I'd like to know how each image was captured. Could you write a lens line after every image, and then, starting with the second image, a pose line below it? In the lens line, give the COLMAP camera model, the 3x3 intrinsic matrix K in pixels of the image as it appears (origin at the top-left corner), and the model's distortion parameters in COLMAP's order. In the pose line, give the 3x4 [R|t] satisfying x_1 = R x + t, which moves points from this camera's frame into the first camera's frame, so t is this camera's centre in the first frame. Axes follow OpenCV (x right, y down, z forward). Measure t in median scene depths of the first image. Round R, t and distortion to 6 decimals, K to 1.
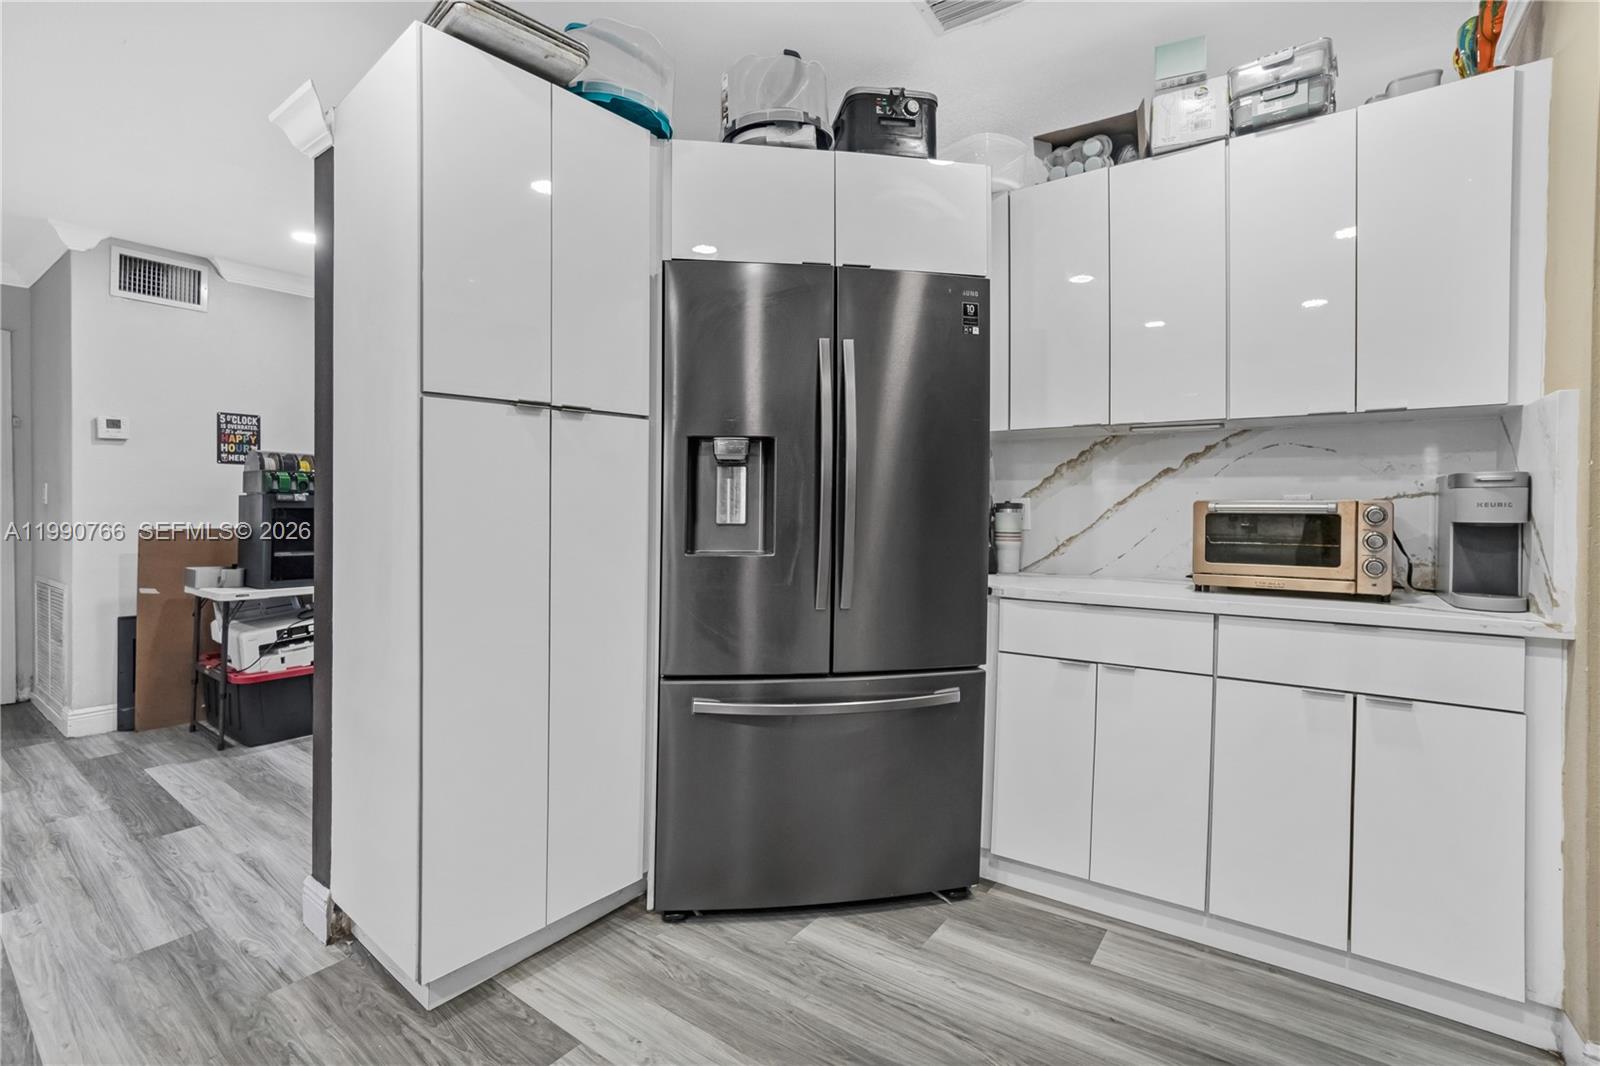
lens RADIAL K [[723.0, 0, 787.8], [0, 723.0, 518.9], [0, 0, 1]] dist [-0.025543, 0.003248]
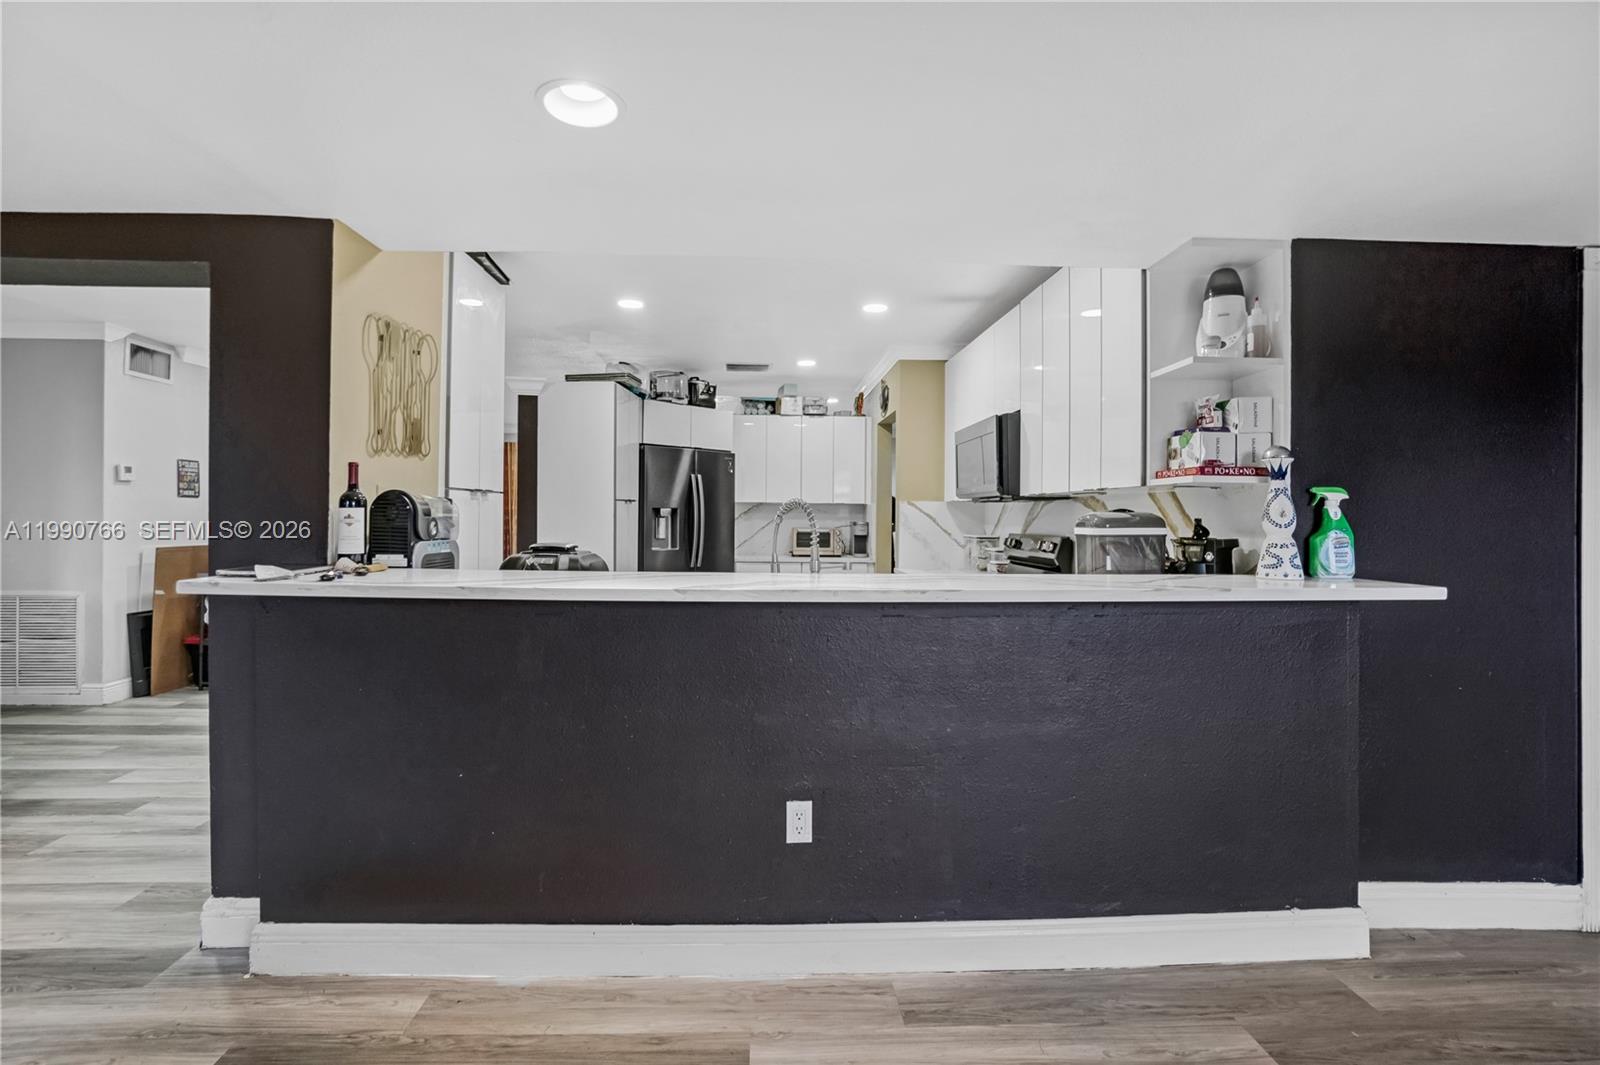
lens RADIAL K [[723.0, 0, 805.6], [0, 723.0, 505.7], [0, 0, 1]] dist [-0.025543, 0.003248]
pose [[0.771368, 0.013282, 0.636250, -1.322843], [0.004346, 0.999649, -0.026137, -0.039757], [-0.636374, 0.022926, 0.771040, -1.398326]]
